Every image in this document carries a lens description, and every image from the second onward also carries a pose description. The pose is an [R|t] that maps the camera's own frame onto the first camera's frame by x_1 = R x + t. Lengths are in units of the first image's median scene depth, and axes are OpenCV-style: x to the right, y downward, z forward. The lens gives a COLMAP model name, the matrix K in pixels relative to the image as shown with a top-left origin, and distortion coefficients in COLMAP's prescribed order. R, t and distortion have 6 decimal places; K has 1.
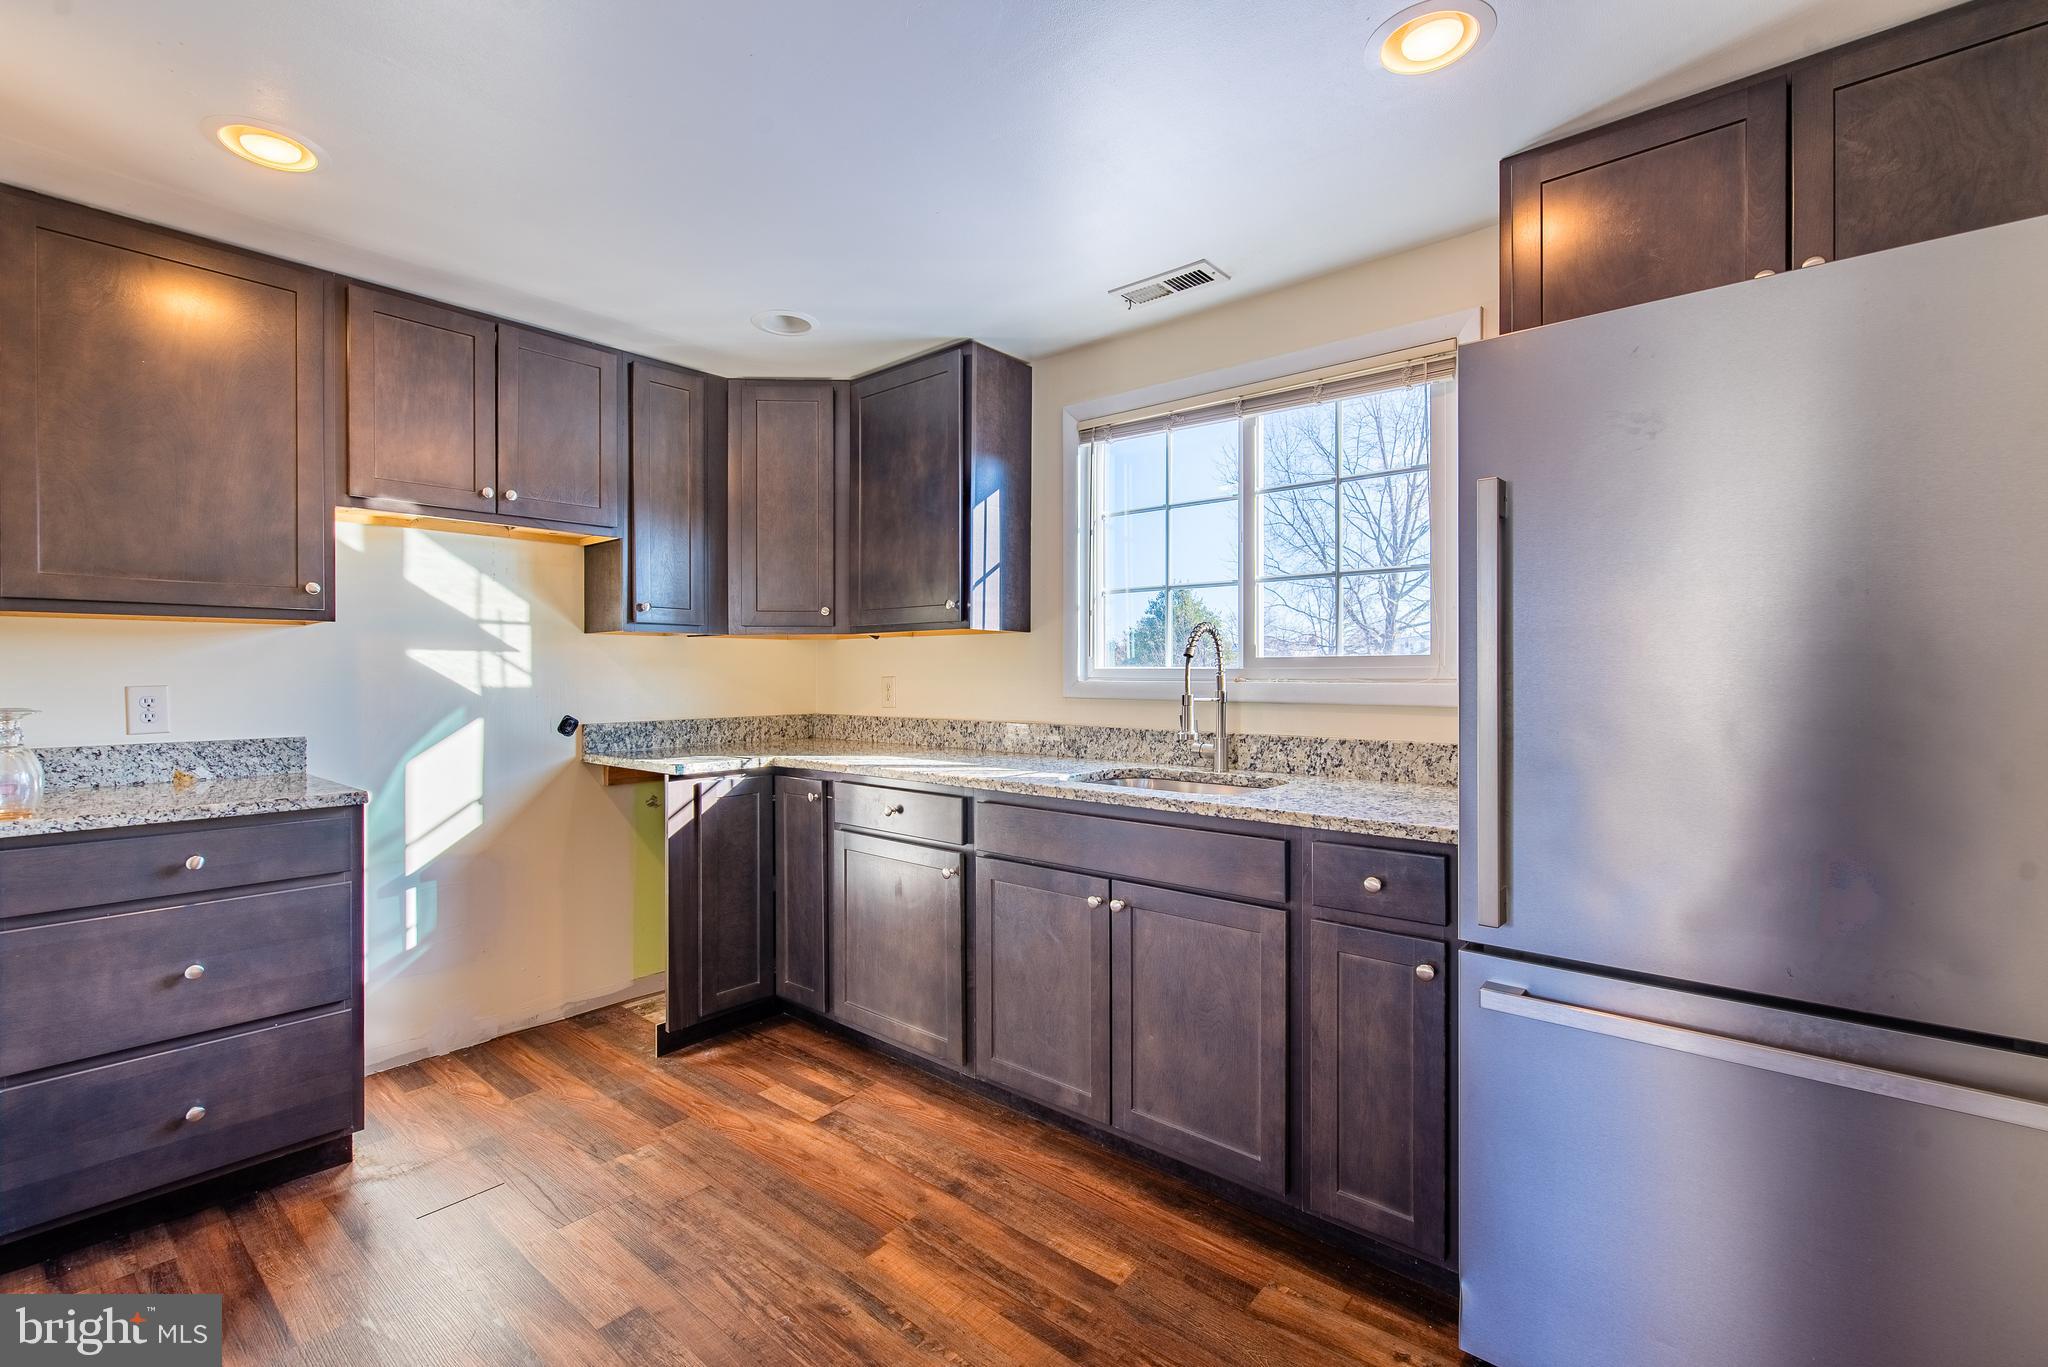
lens RADIAL K [[891.3, 0, 1024.0], [0, 891.3, 683.5], [0, 0, 1]] dist [0.002700, 0.000438]
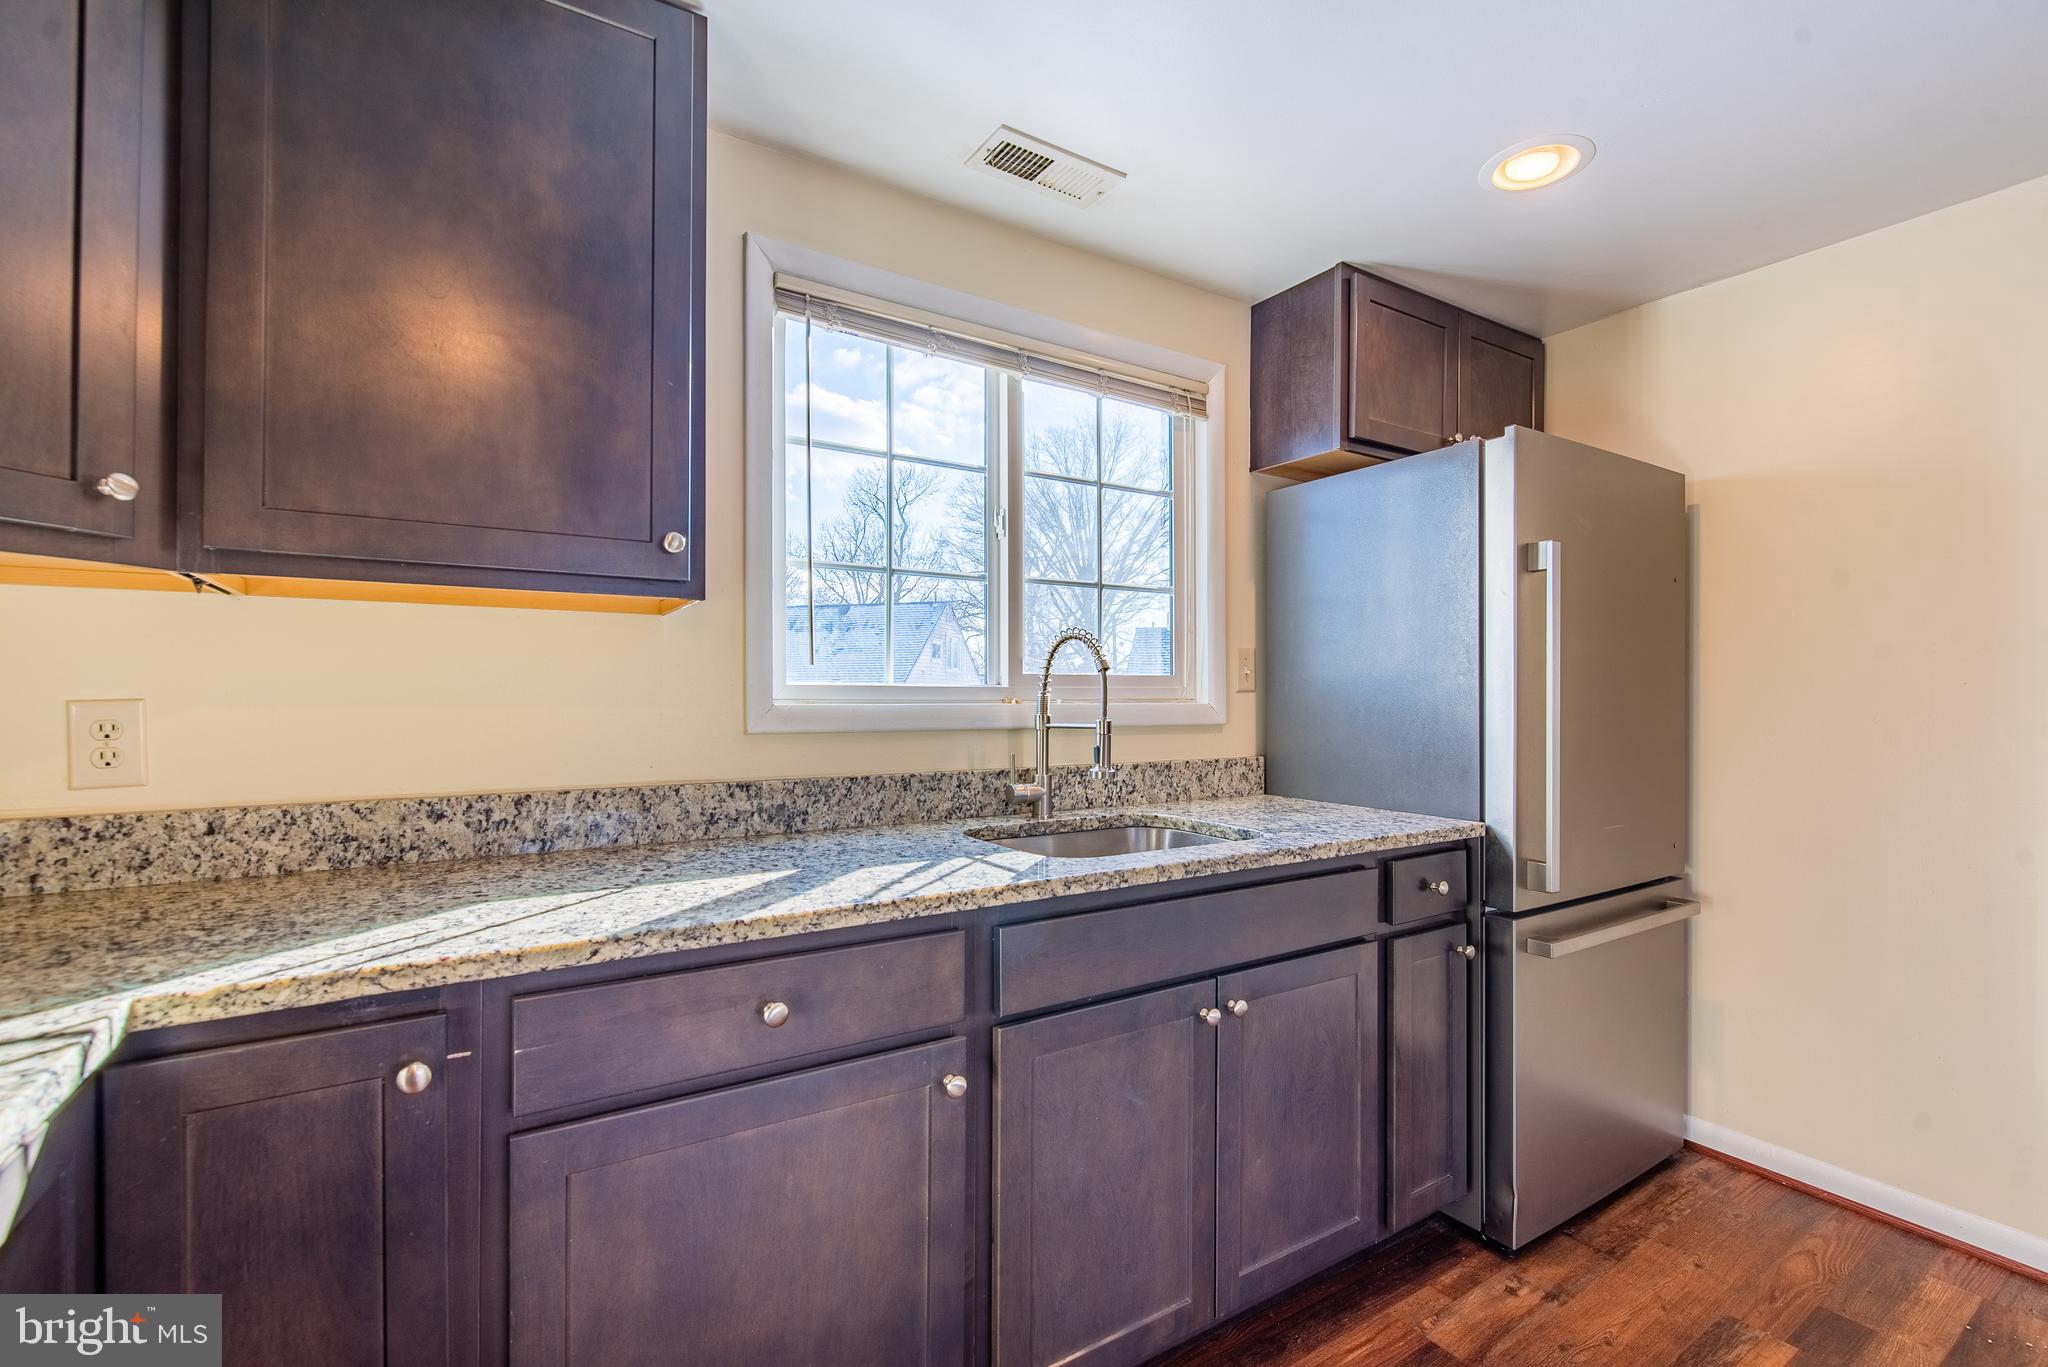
lens RADIAL K [[904.7, 0, 1019.8], [0, 904.7, 688.2], [0, 0, 1]] dist [0.002166, 0.000179]
pose [[0.292094, 0.006344, 0.956369, -0.565062], [0.007817, 0.999929, -0.009020, -0.008554], [-0.956358, 0.010111, 0.292024, 0.806203]]
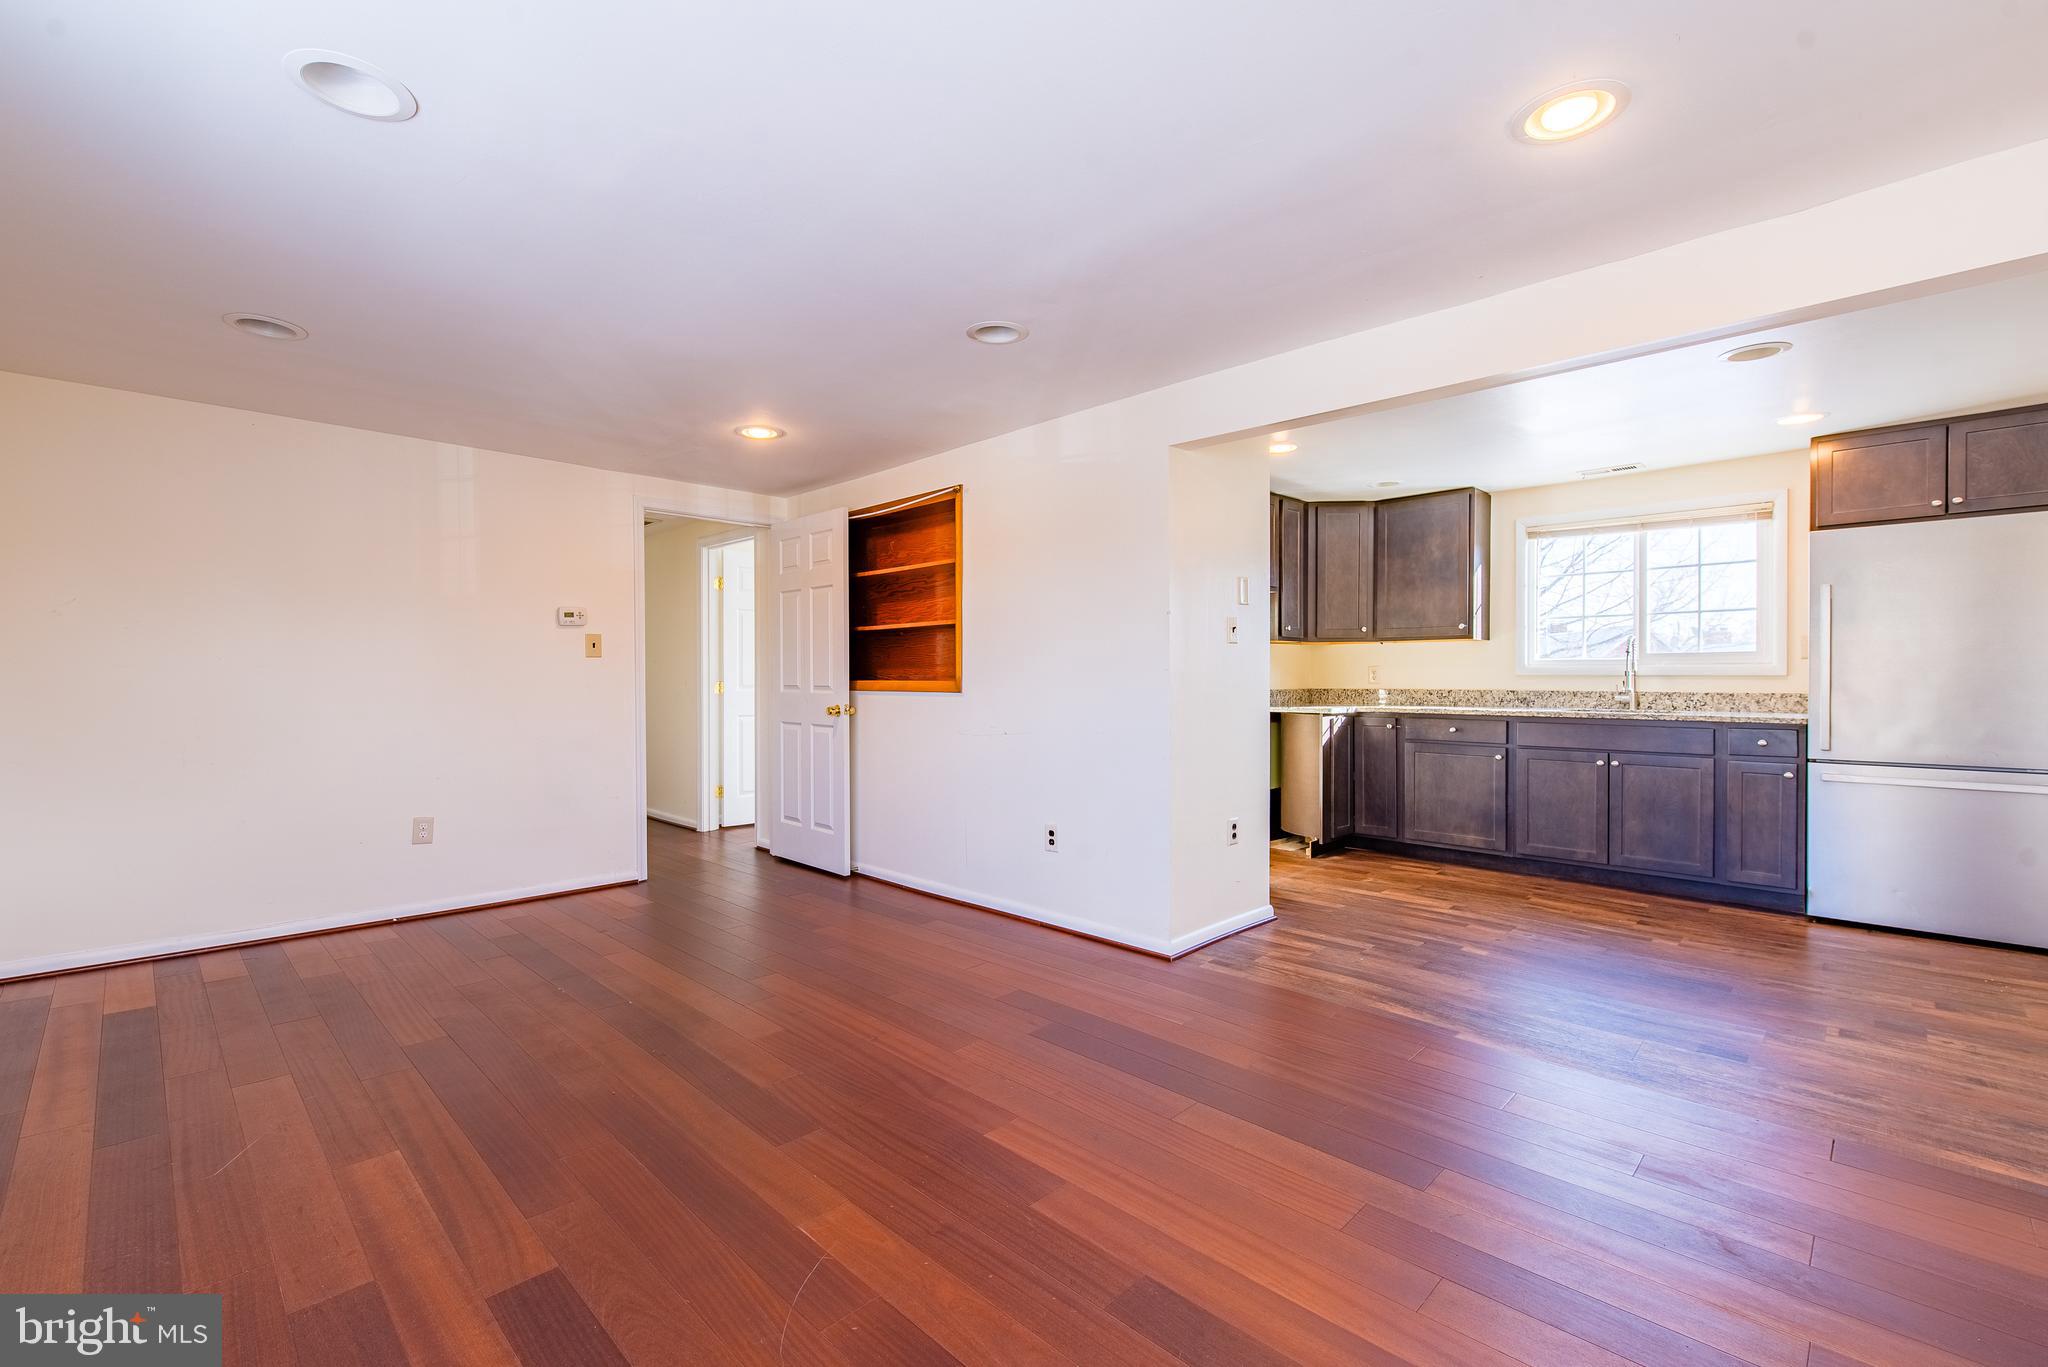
lens RADIAL K [[881.8, 0, 1017.4], [0, 881.8, 695.4], [0, 0, 1]] dist [0.000464, -0.000209]
pose [[0.996600, 0.002400, -0.082353, -1.026602], [-0.001679, 0.999960, 0.008828, 0.051782], [0.082371, -0.008660, 0.996564, -1.125416]]
